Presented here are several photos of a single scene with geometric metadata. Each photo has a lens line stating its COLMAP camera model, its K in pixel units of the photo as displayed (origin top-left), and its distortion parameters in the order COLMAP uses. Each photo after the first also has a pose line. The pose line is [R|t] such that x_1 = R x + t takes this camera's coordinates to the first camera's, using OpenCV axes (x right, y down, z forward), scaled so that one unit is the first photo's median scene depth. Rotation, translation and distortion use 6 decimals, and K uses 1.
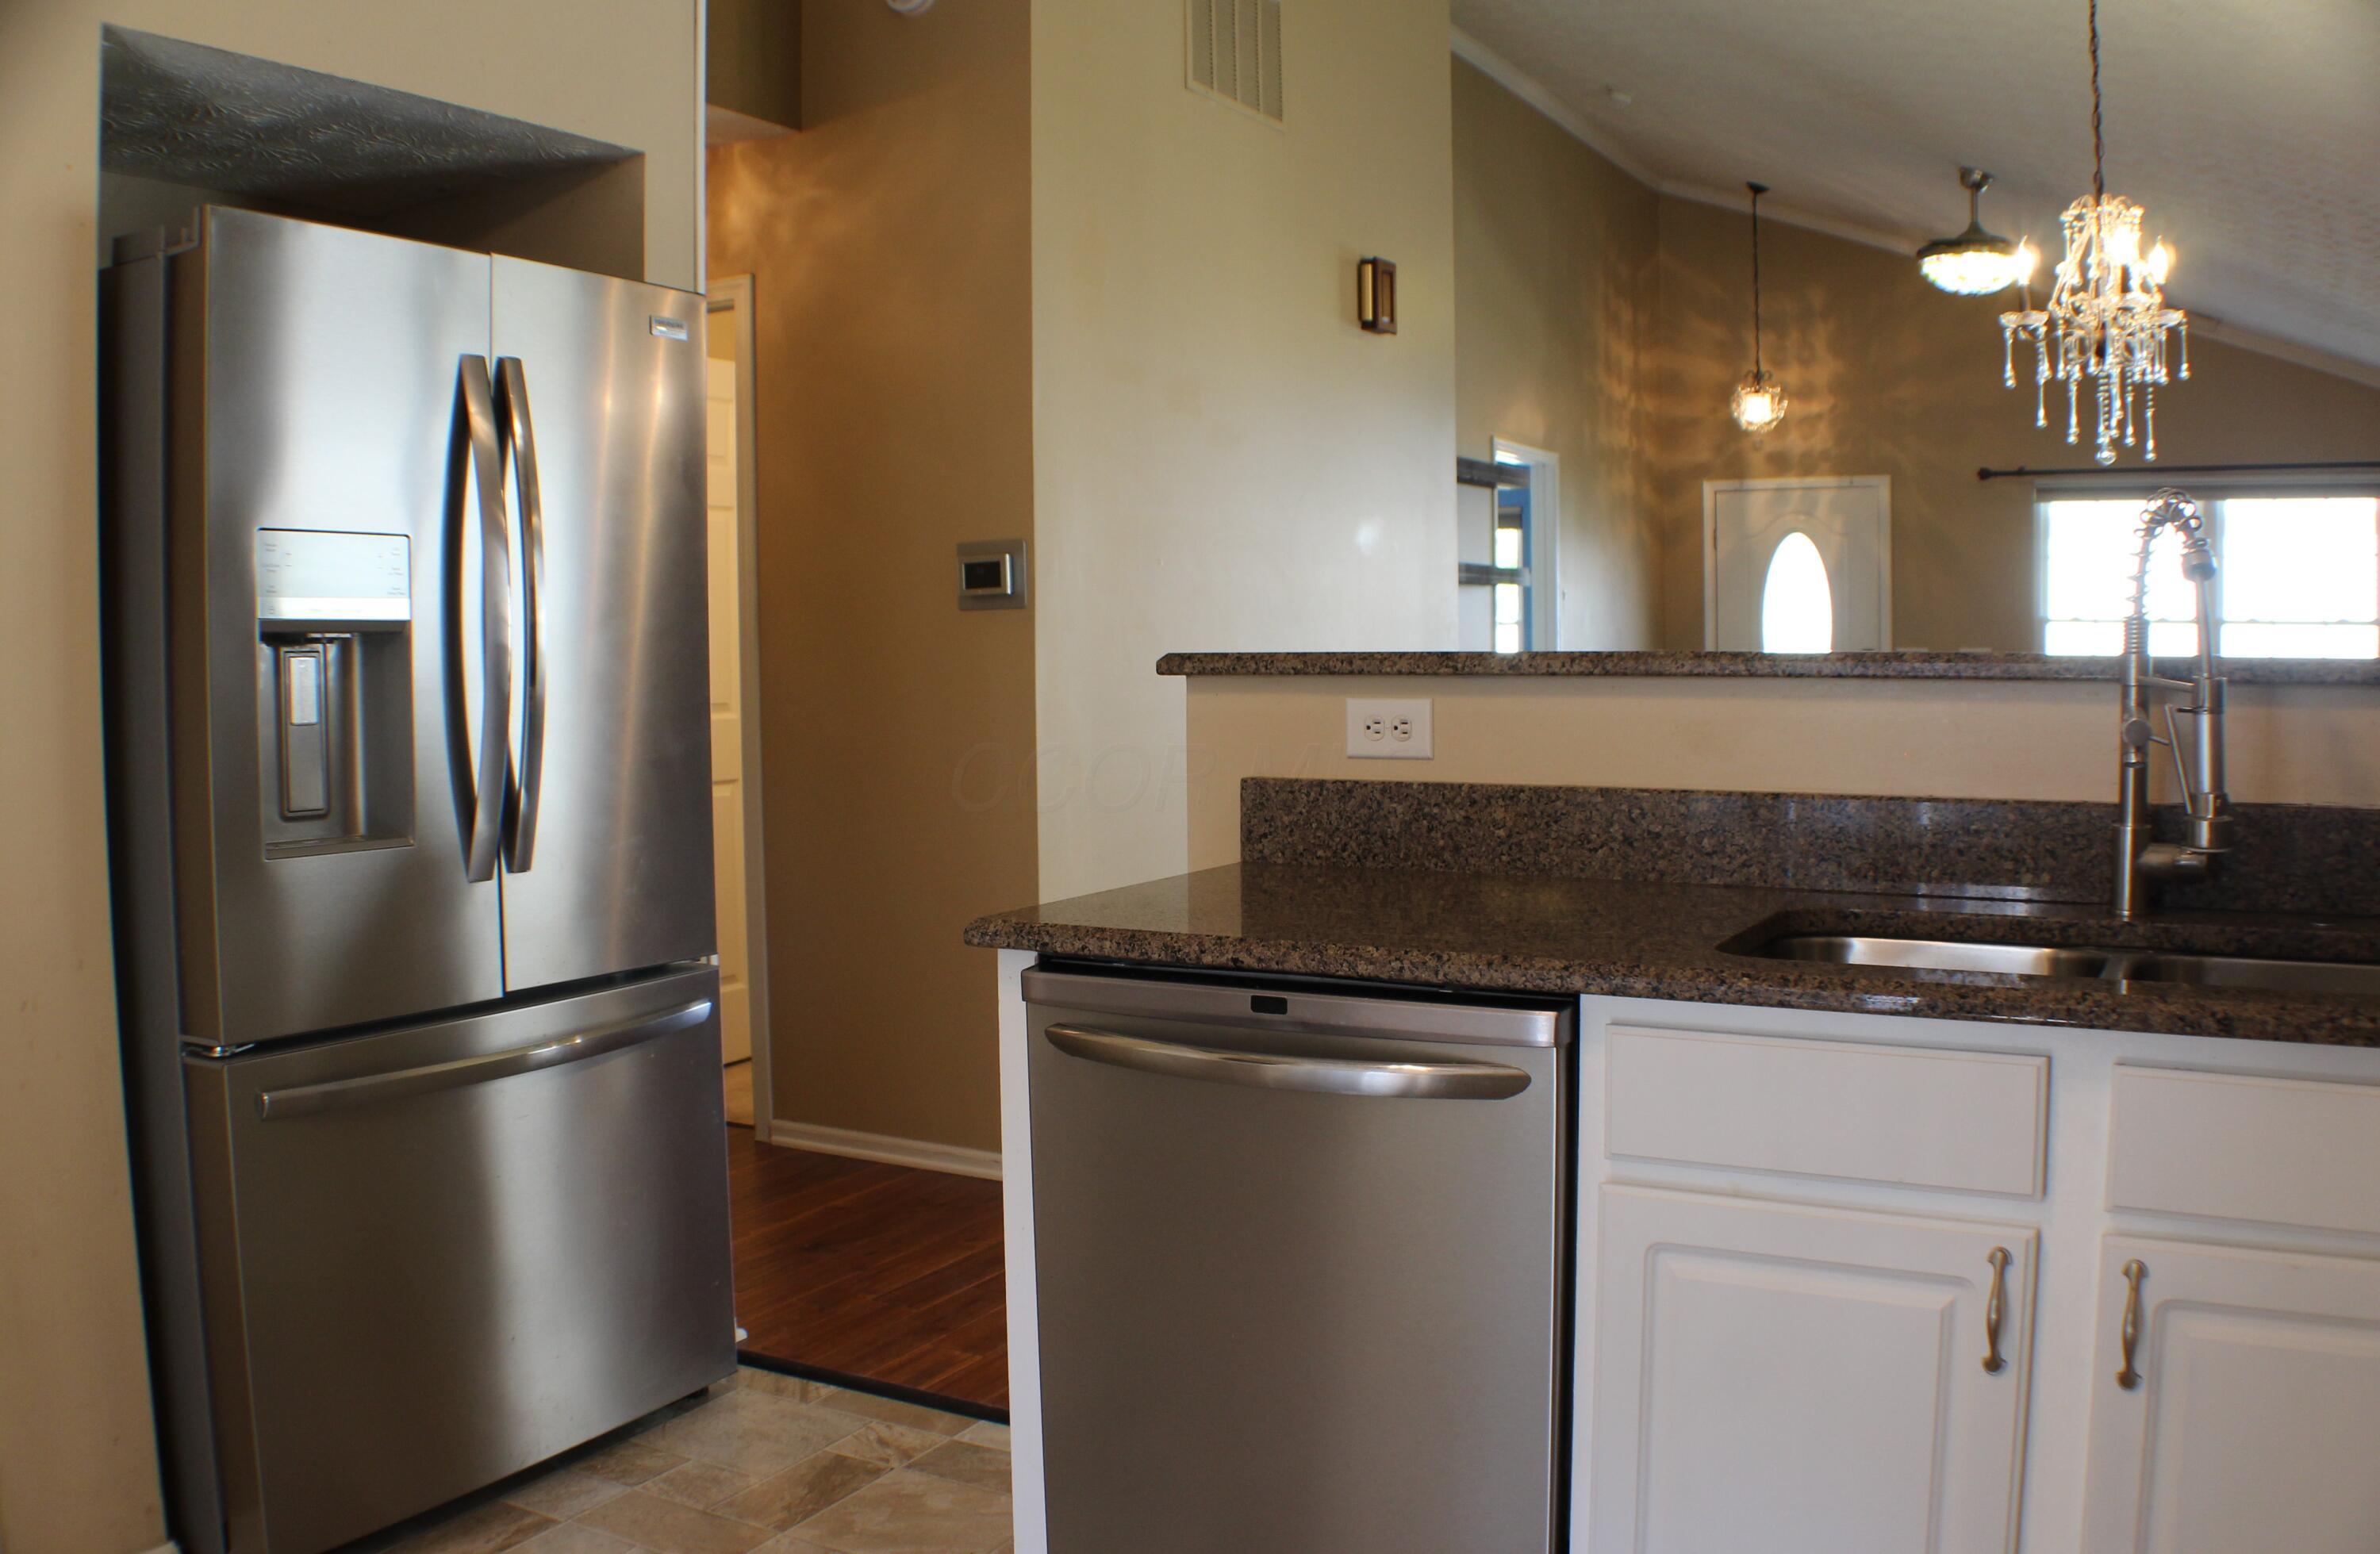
lens RADIAL K [[2038.3, 0, 1190.0], [0, 2038.3, 777.0], [0, 0, 1]] dist [-0.164632, 0.009818]
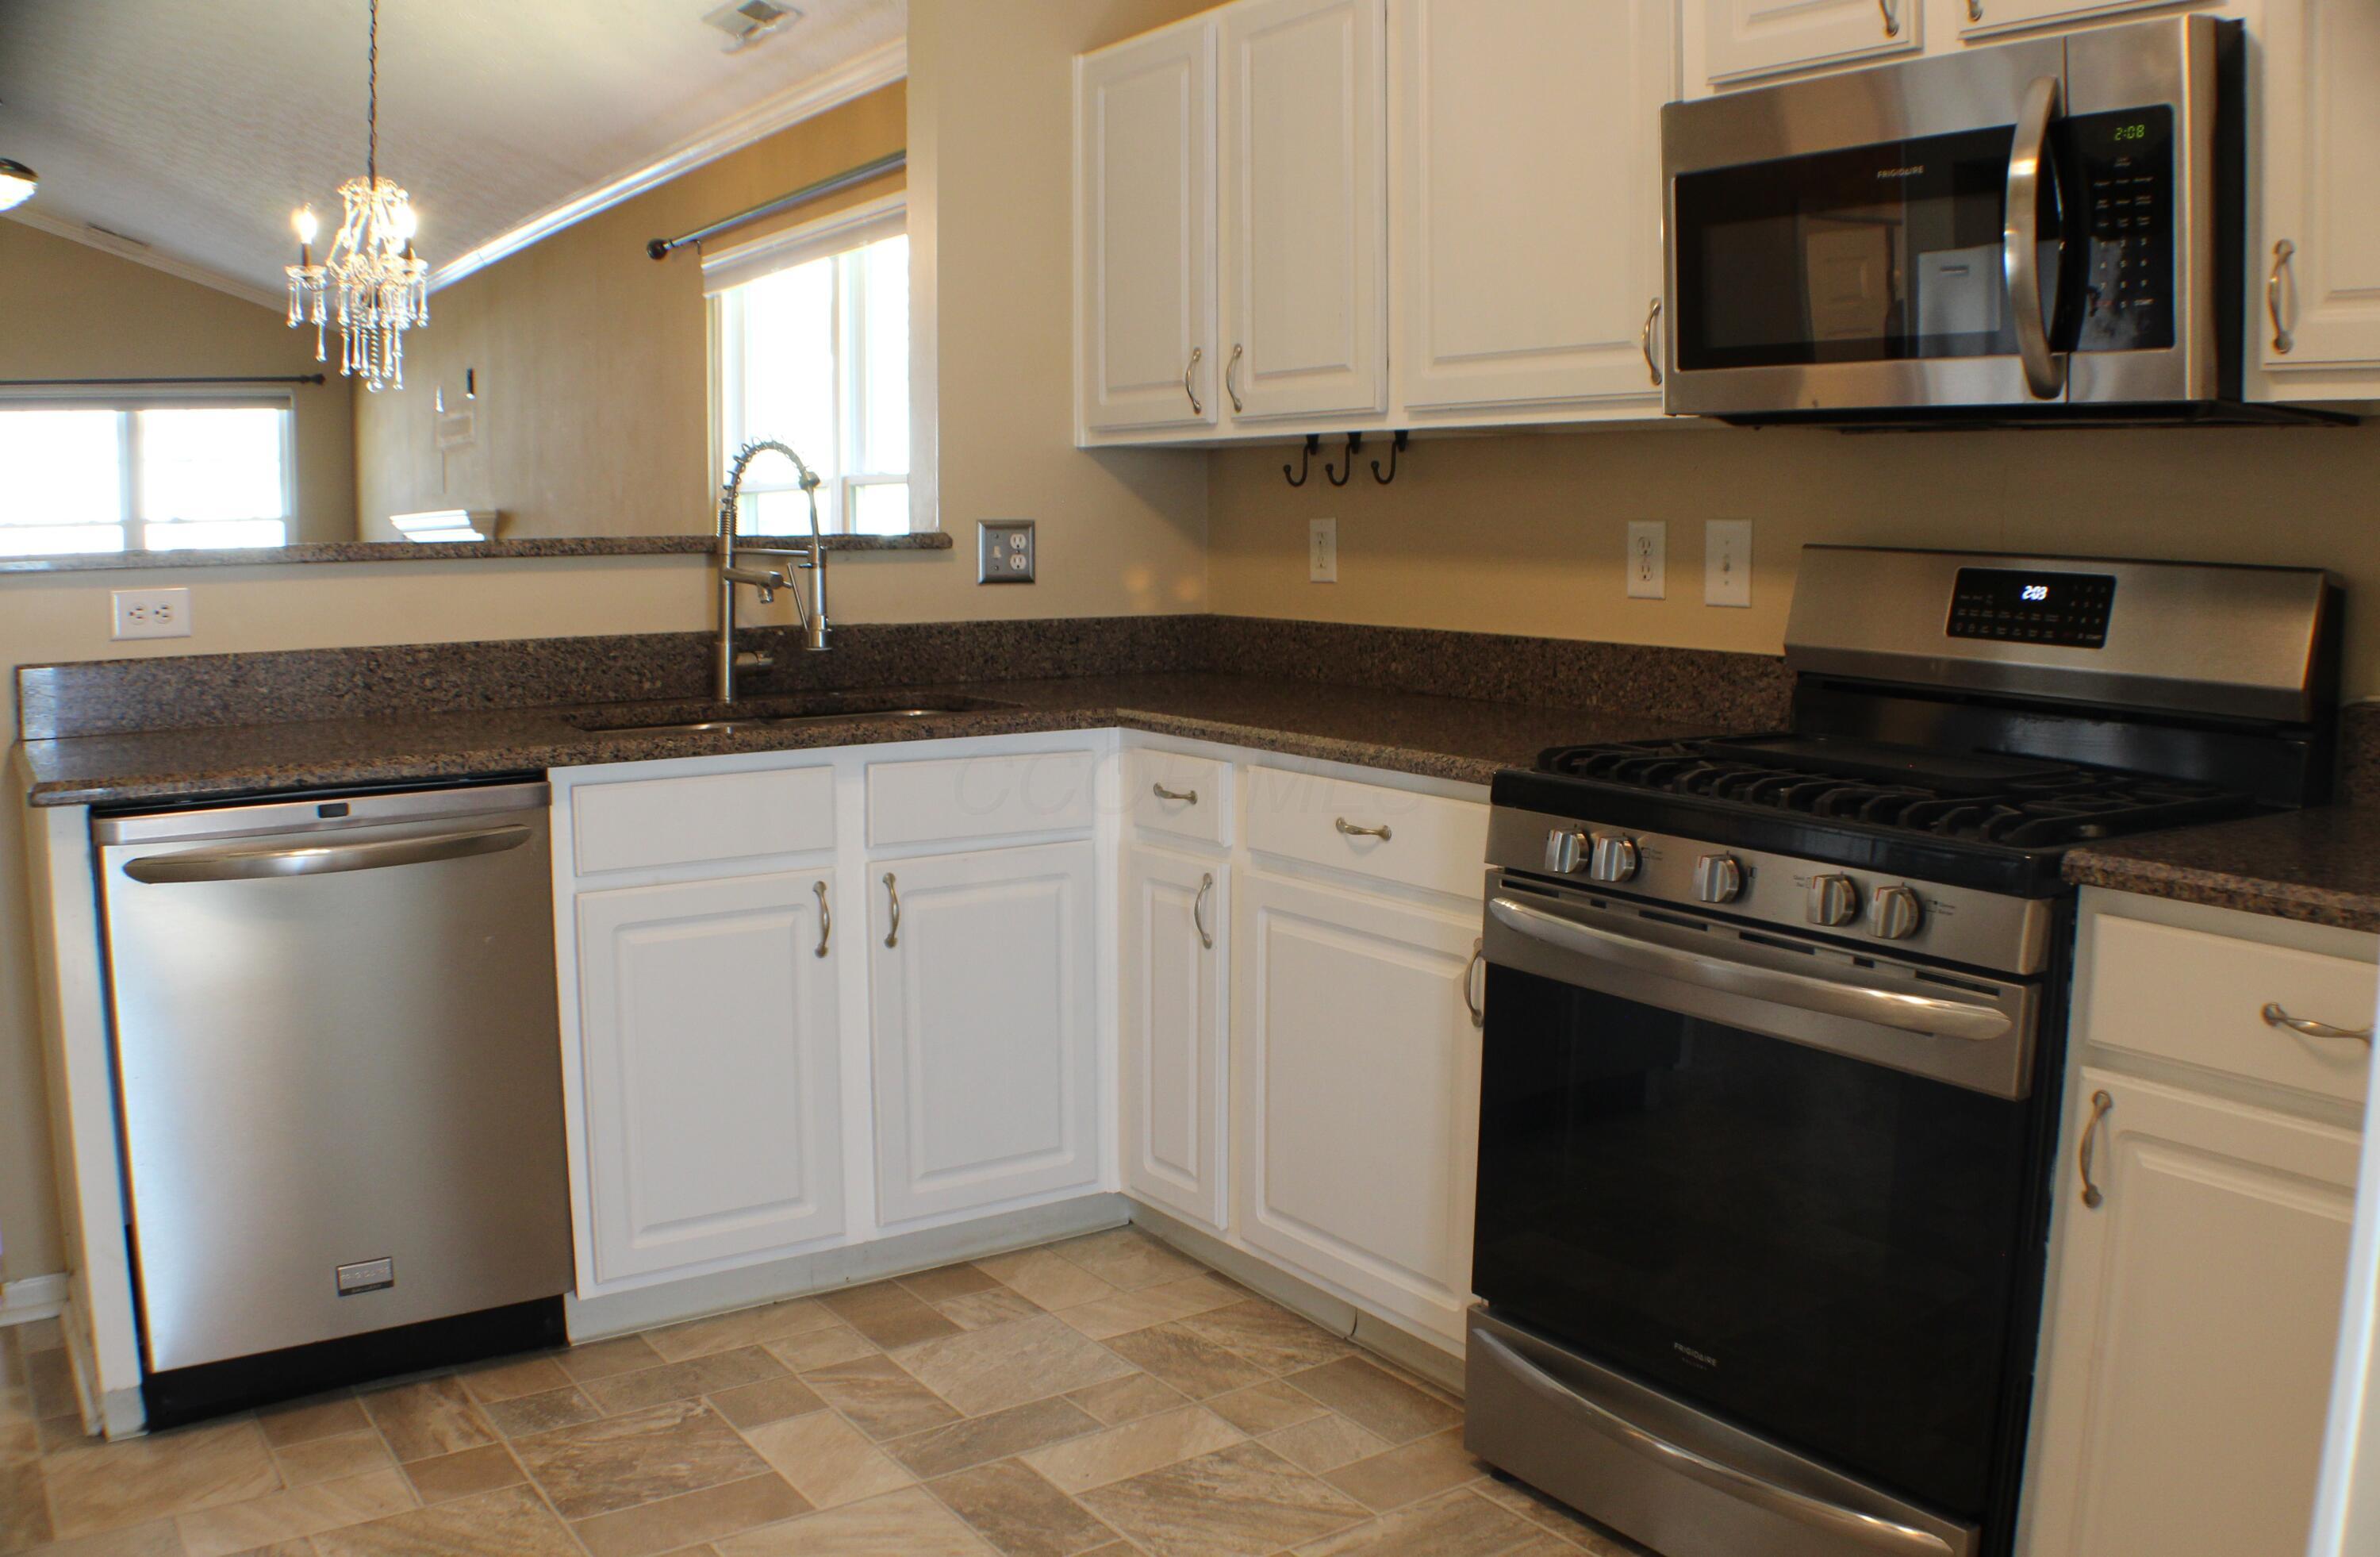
lens RADIAL K [[2038.7, 0, 1190.0], [0, 2038.7, 778.5], [0, 0, 1]] dist [-0.164632, 0.009818]
pose [[0.460738, -0.108213, 0.880915, -0.696526], [0.061533, 0.994046, 0.089927, 0.008201], [-0.885401, 0.012773, 0.464653, -0.078378]]
